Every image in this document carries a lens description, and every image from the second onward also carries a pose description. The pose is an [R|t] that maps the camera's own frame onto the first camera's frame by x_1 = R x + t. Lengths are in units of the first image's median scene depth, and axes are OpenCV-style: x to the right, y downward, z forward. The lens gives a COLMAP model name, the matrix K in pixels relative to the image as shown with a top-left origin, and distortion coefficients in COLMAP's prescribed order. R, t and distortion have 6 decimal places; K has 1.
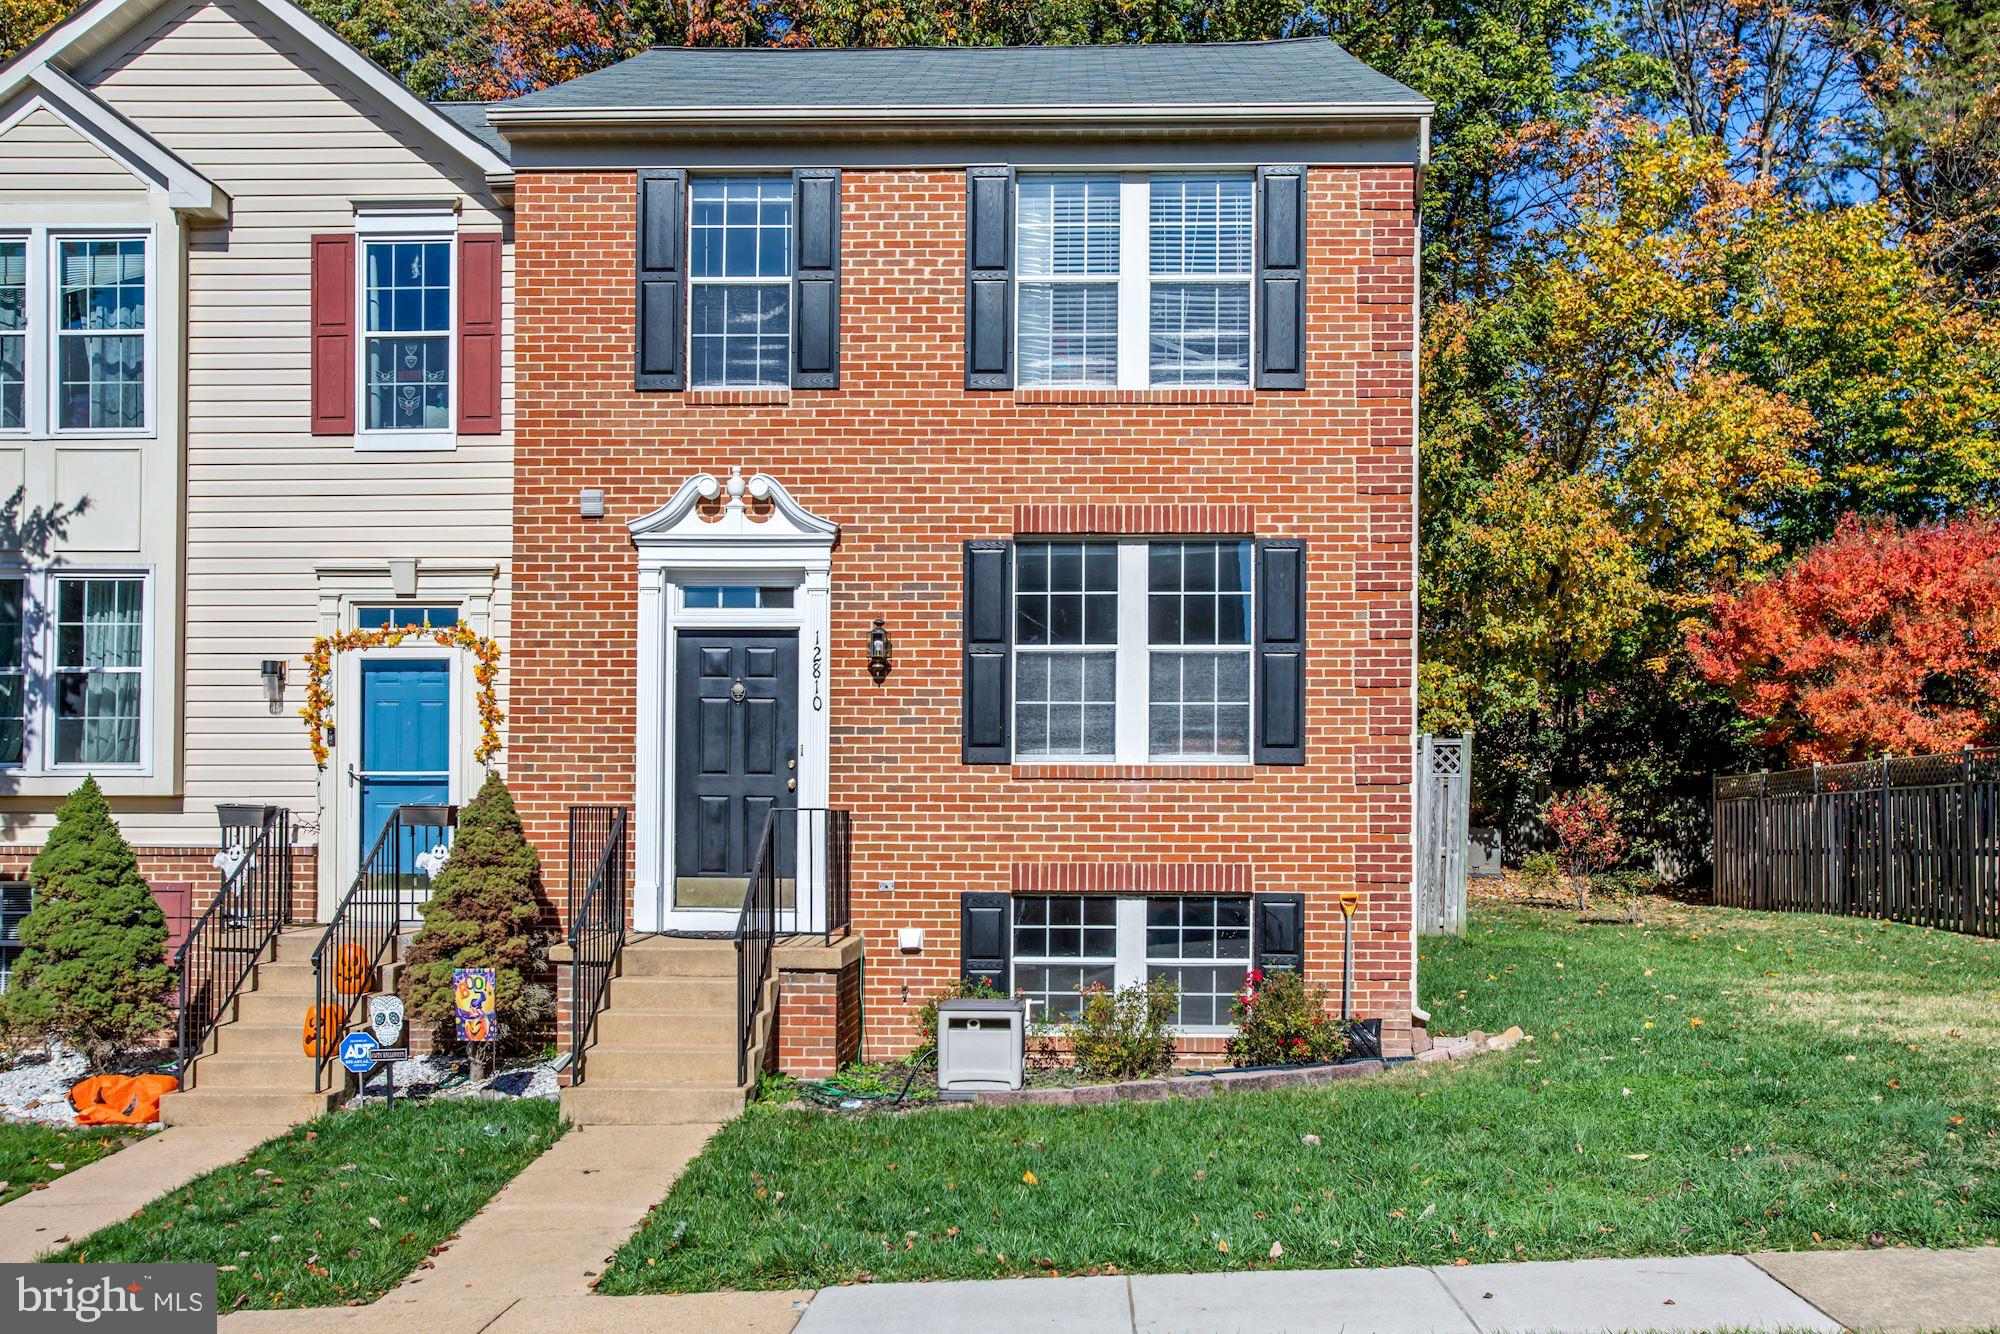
lens RADIAL K [[1953.3, 0, 996.2], [0, 1953.3, 749.8], [0, 0, 1]] dist [-0.015011, 0.038048]
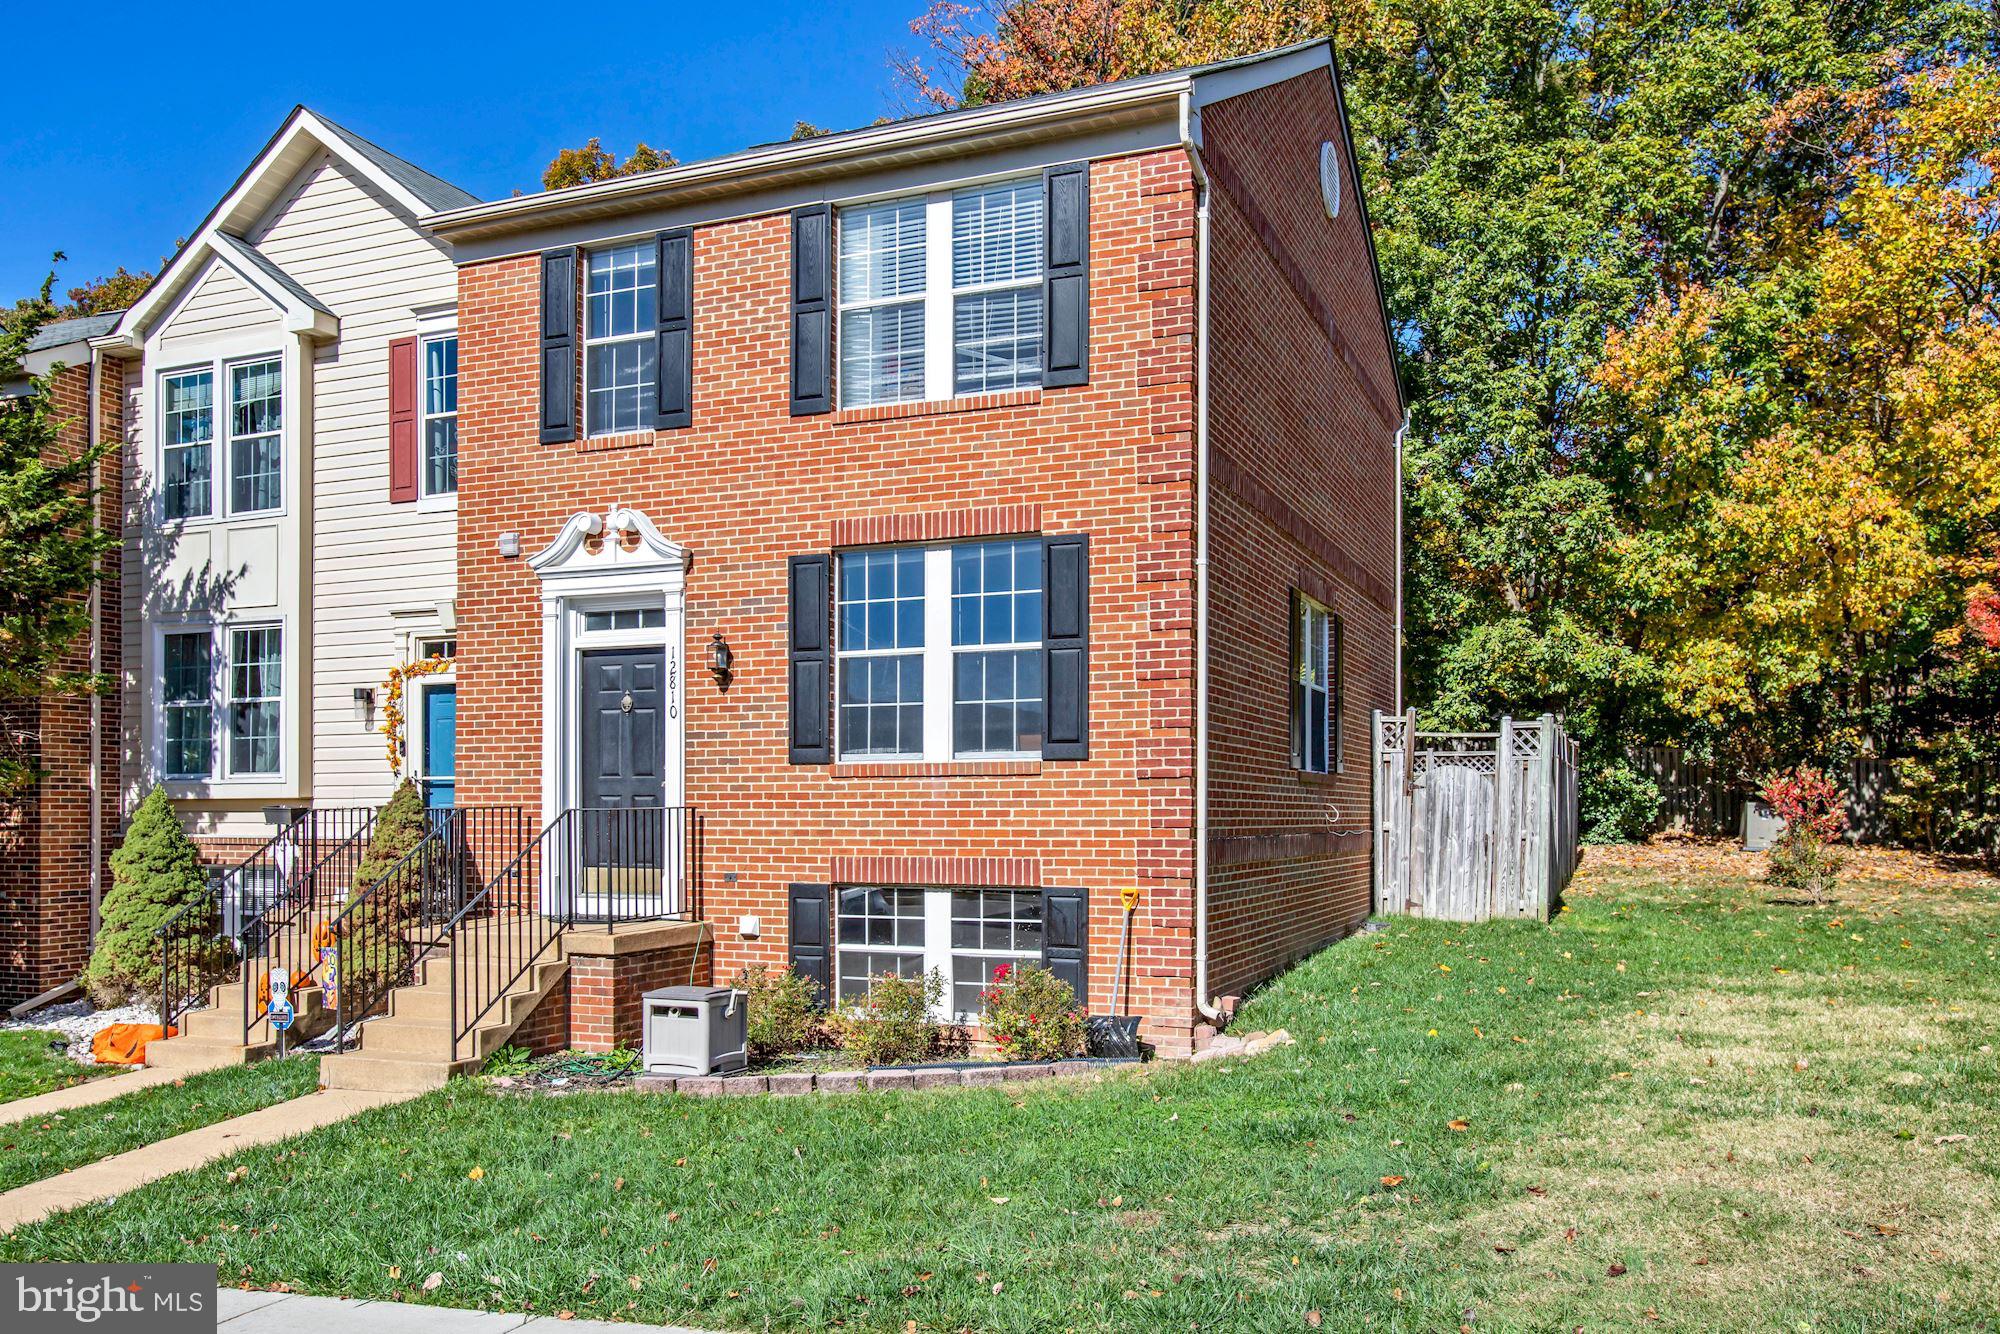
lens RADIAL K [[1605.4, 0, 999.6], [0, 1605.4, 758.0], [0, 0, 1]] dist [-0.041385, 0.052415]
pose [[0.935484, -0.018215, -0.352898, 0.400626], [0.023324, 0.999676, 0.010229, -0.002544], [0.352598, -0.017800, 0.935606, 0.212003]]
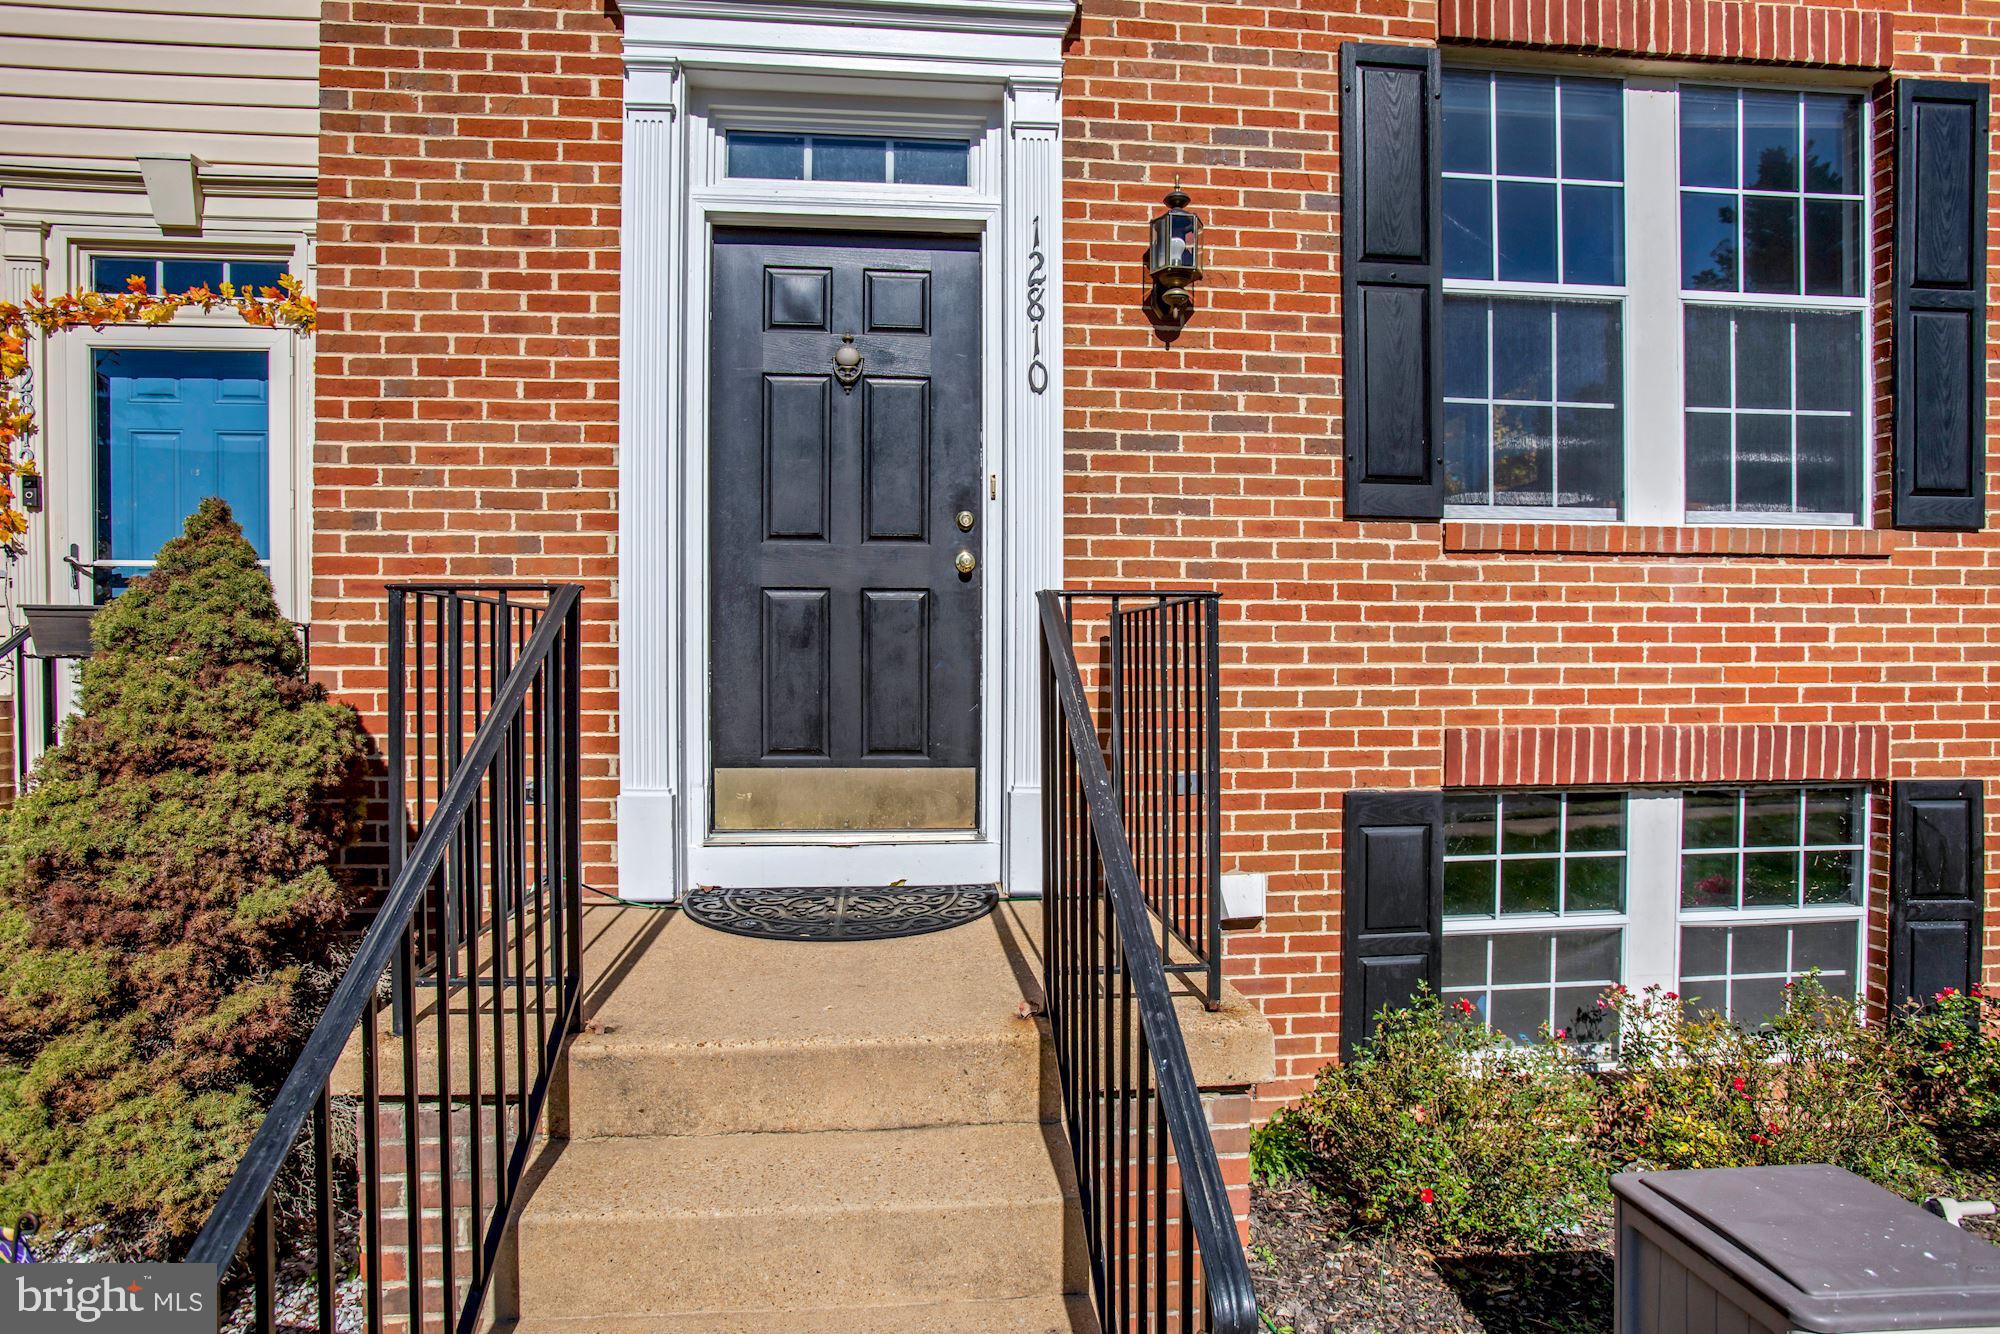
lens RADIAL K [[1096.3, 0, 1000.0], [0, 1096.3, 667.0], [0, 0, 1]] dist [-0.072879, 0.044101]
pose [[0.990333, -0.005648, 0.138597, -0.134247], [0.000155, 0.999215, 0.039615, 0.032190], [-0.138712, -0.039211, 0.989556, 0.748415]]
